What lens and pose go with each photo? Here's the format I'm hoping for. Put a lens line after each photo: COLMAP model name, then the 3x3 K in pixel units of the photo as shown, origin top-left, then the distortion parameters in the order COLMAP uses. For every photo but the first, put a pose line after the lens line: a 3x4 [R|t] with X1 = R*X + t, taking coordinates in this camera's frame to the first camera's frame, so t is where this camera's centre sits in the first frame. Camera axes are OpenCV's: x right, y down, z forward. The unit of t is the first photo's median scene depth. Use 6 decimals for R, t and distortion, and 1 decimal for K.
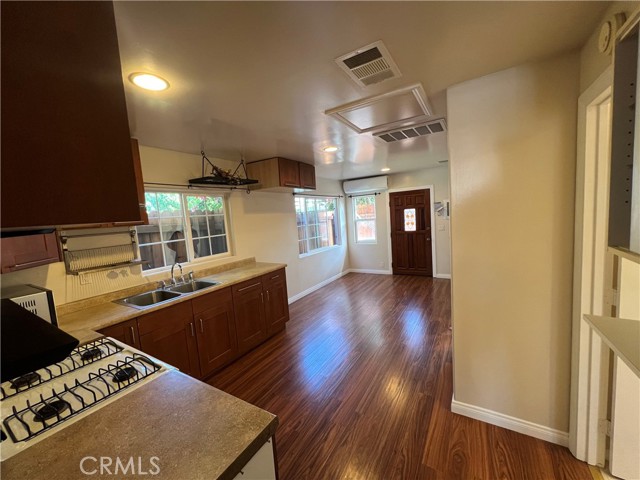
lens RADIAL K [[256.1, 0, 320.5], [0, 256.1, 237.6], [0, 0, 1]] dist [0.000313, -0.000039]
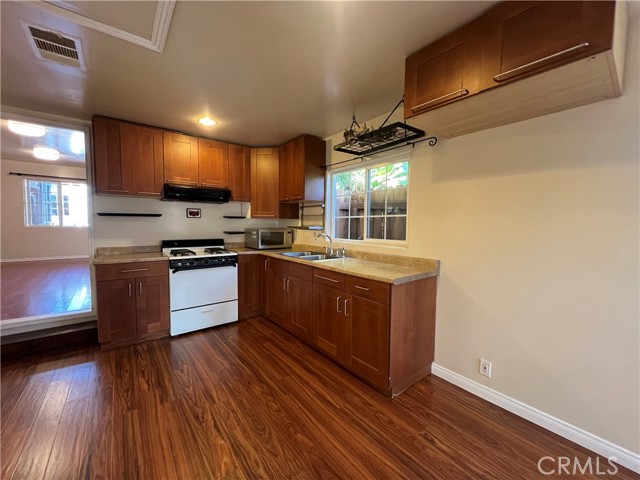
lens RADIAL K [[256.1, 0, 318.2], [0, 256.1, 240.9], [0, 0, 1]] dist [0.000313, -0.000039]
pose [[-0.356704, 0.126525, -0.925610, 0.419535], [-0.071534, 0.984178, 0.162098, -0.045388], [0.931475, 0.124034, -0.342010, 1.164813]]
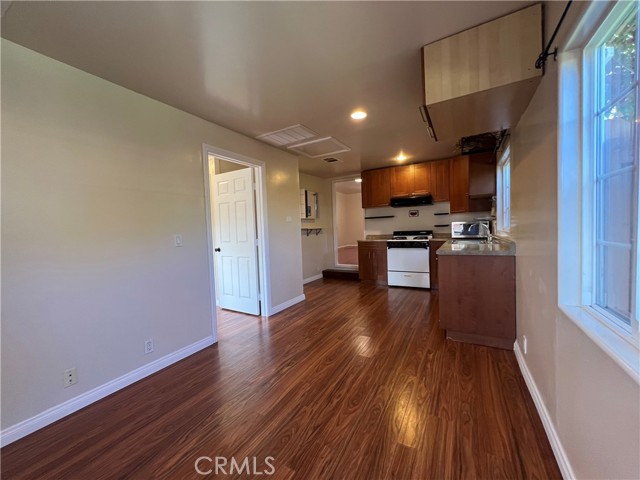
lens RADIAL K [[256.1, 0, 320.9], [0, 256.1, 239.7], [0, 0, 1]] dist [0.000313, -0.000039]
pose [[-0.993566, 0.107627, -0.035250, 0.252126], [0.101752, 0.984994, 0.139406, -0.070424], [0.049725, 0.134923, -0.989608, 1.907419]]
